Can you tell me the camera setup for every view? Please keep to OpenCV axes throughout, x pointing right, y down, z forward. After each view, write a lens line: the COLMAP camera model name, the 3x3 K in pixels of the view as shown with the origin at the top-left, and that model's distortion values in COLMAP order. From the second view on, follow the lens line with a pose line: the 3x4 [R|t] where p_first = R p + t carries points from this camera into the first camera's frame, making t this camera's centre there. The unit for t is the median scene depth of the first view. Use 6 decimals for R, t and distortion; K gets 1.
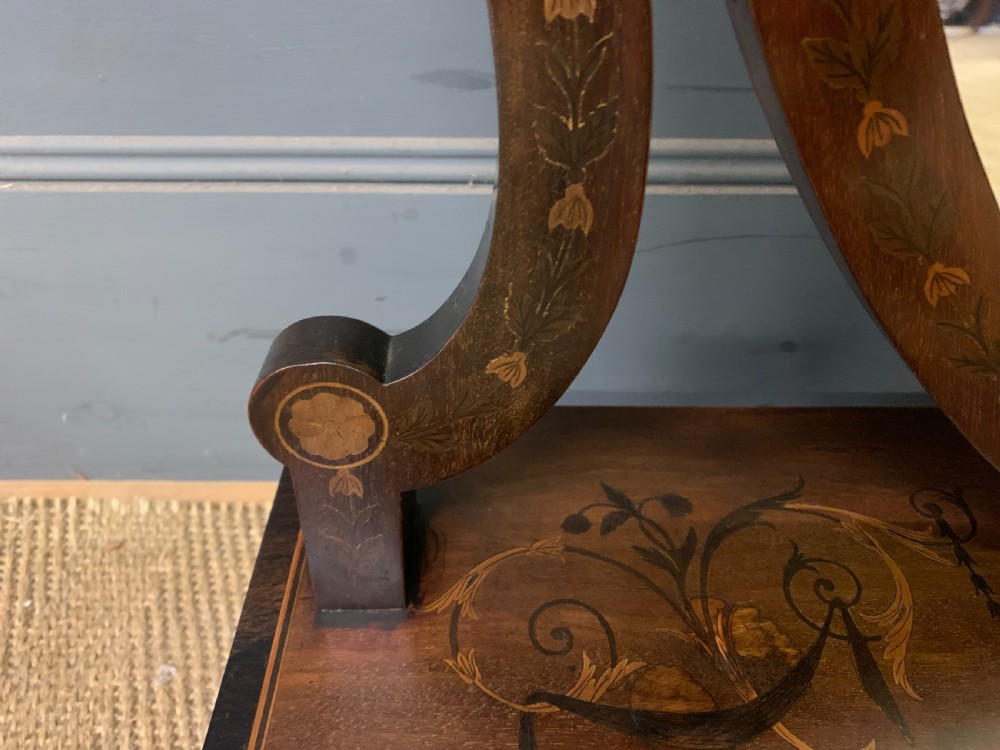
lens RADIAL K [[768.7, 0, 495.2], [0, 768.7, 384.9], [0, 0, 1]] dist [0.022681, -0.015137]
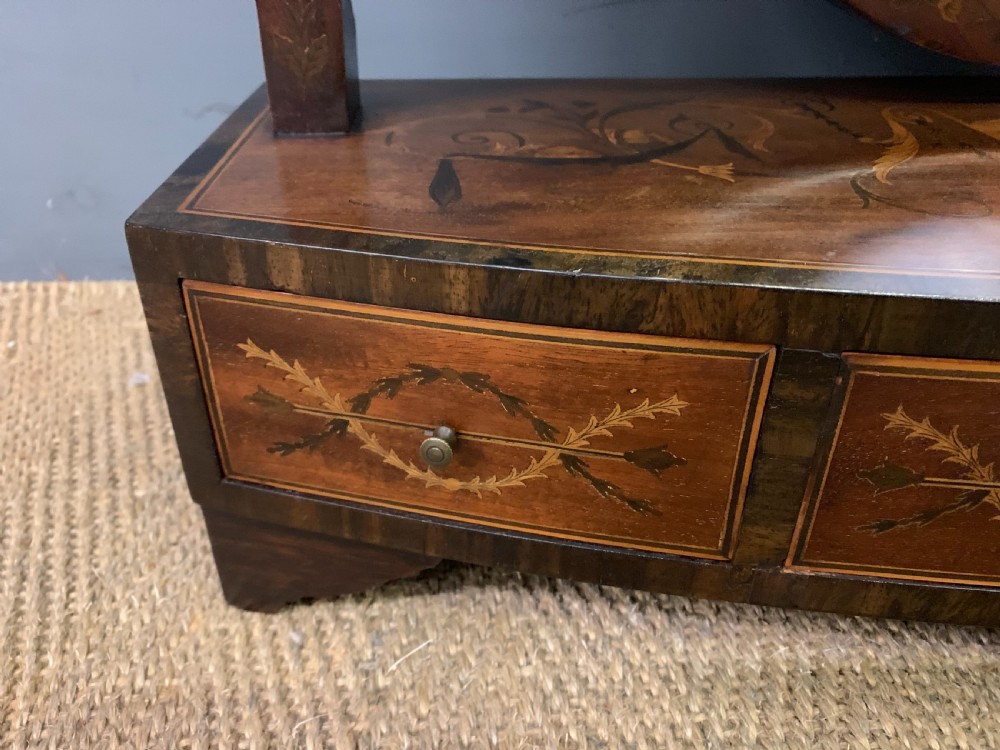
lens RADIAL K [[789.3, 0, 482.1], [0, 789.3, 372.4], [0, 0, 1]] dist [0.018958, -0.011519]
pose [[0.999644, -0.025290, 0.008532, 0.043554], [0.026128, 0.992507, -0.119362, 0.504488], [-0.005449, 0.119543, 0.992814, -0.101938]]
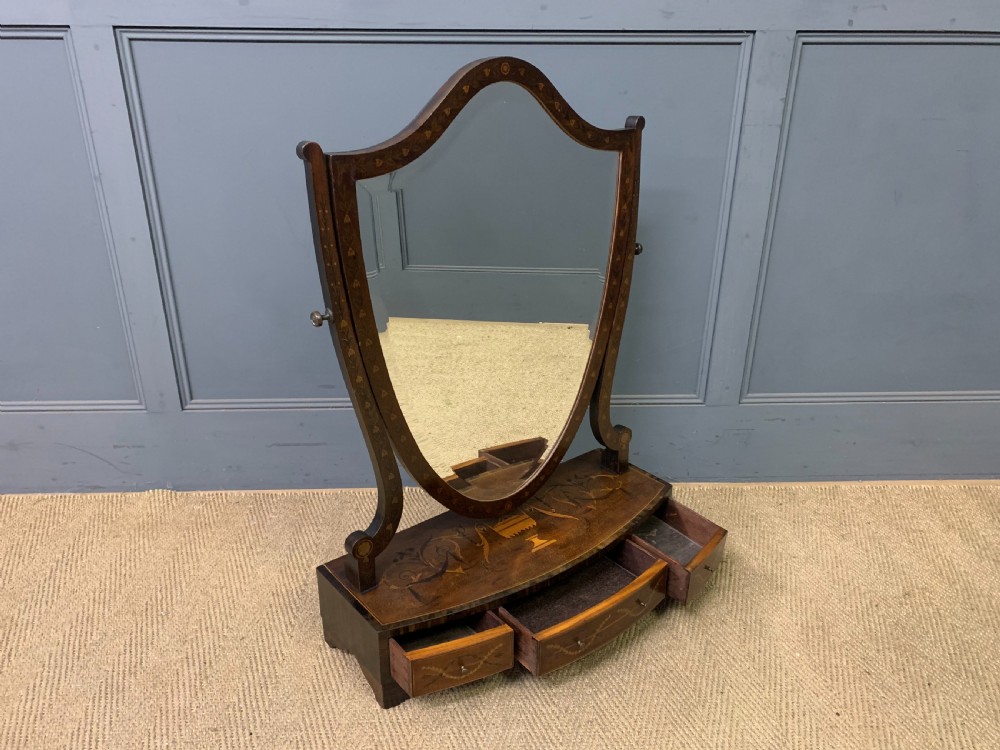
lens RADIAL K [[768.7, 0, 493.1], [0, 768.7, 378.0], [0, 0, 1]] dist [0.022681, -0.015137]
pose [[0.999522, -0.015250, 0.026874, 0.765029], [0.021502, 0.967881, -0.250486, 0.681040], [-0.022191, 0.250944, 0.967747, -3.246496]]
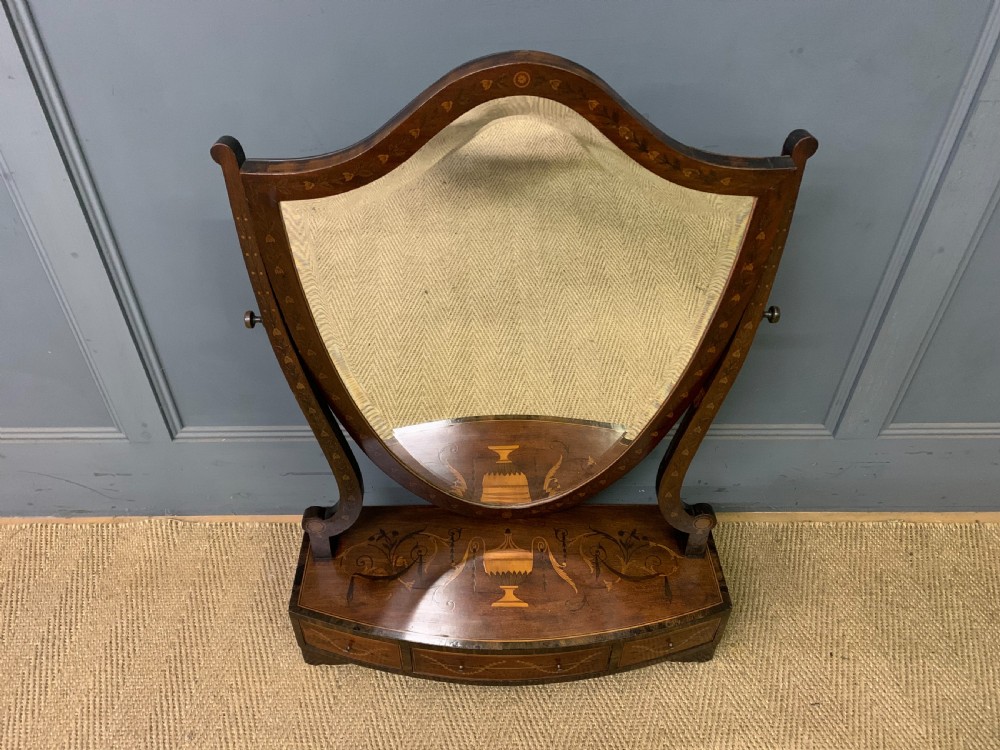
lens RADIAL K [[768.7, 0, 489.7], [0, 768.7, 368.5], [0, 0, 1]] dist [0.022681, -0.015137]
pose [[0.999968, -0.007139, -0.003538, 0.573277], [0.007276, 0.999161, 0.040292, -0.692970], [0.003248, -0.040316, 0.999182, -2.419491]]
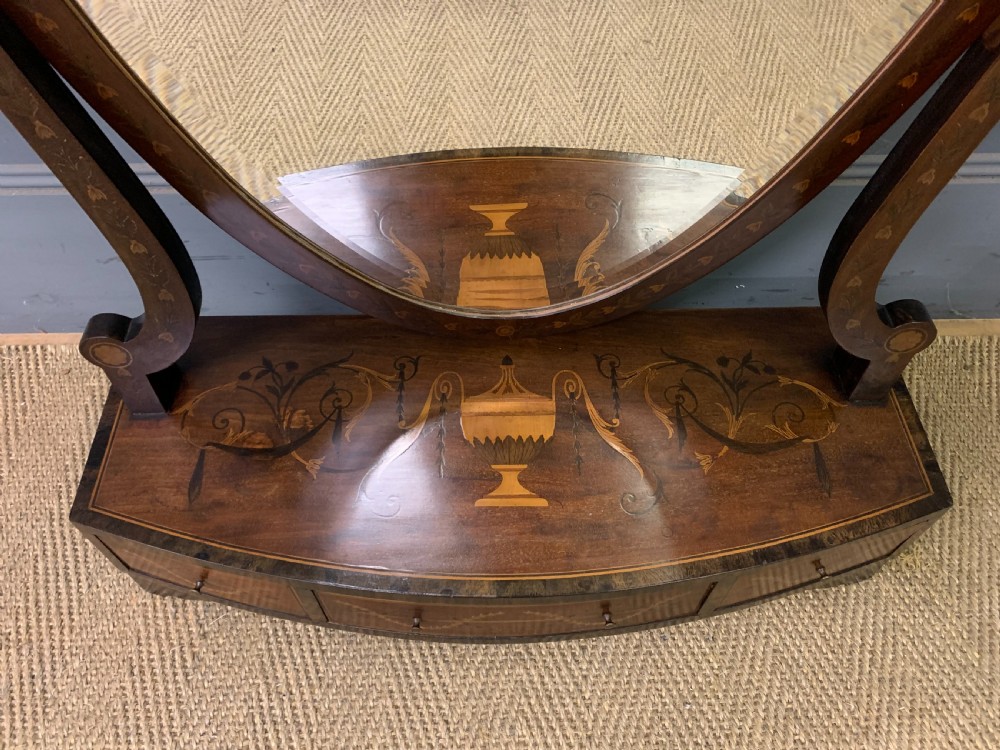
lens RADIAL K [[768.7, 0, 494.8], [0, 768.7, 371.1], [0, 0, 1]] dist [0.022681, -0.015137]
pose [[0.999880, -0.015479, 0.000486, 0.604498], [0.014737, 0.960646, 0.277384, -0.331631], [-0.004761, -0.277344, 0.960759, -0.881361]]
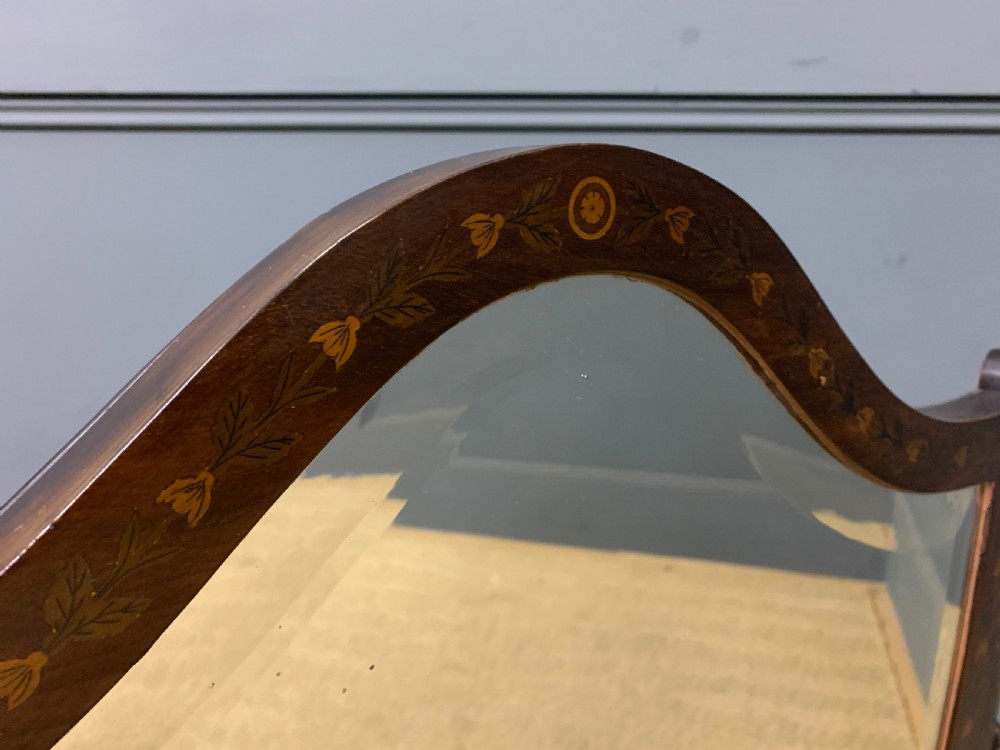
lens RADIAL K [[768.7, 0, 503.8], [0, 768.7, 371.4], [0, 0, 1]] dist [0.022681, -0.015137]
pose [[0.999271, 0.009004, -0.037090, 0.864535], [-0.022806, 0.920080, -0.391065, -0.823300], [0.030605, 0.391626, 0.919615, -1.226732]]
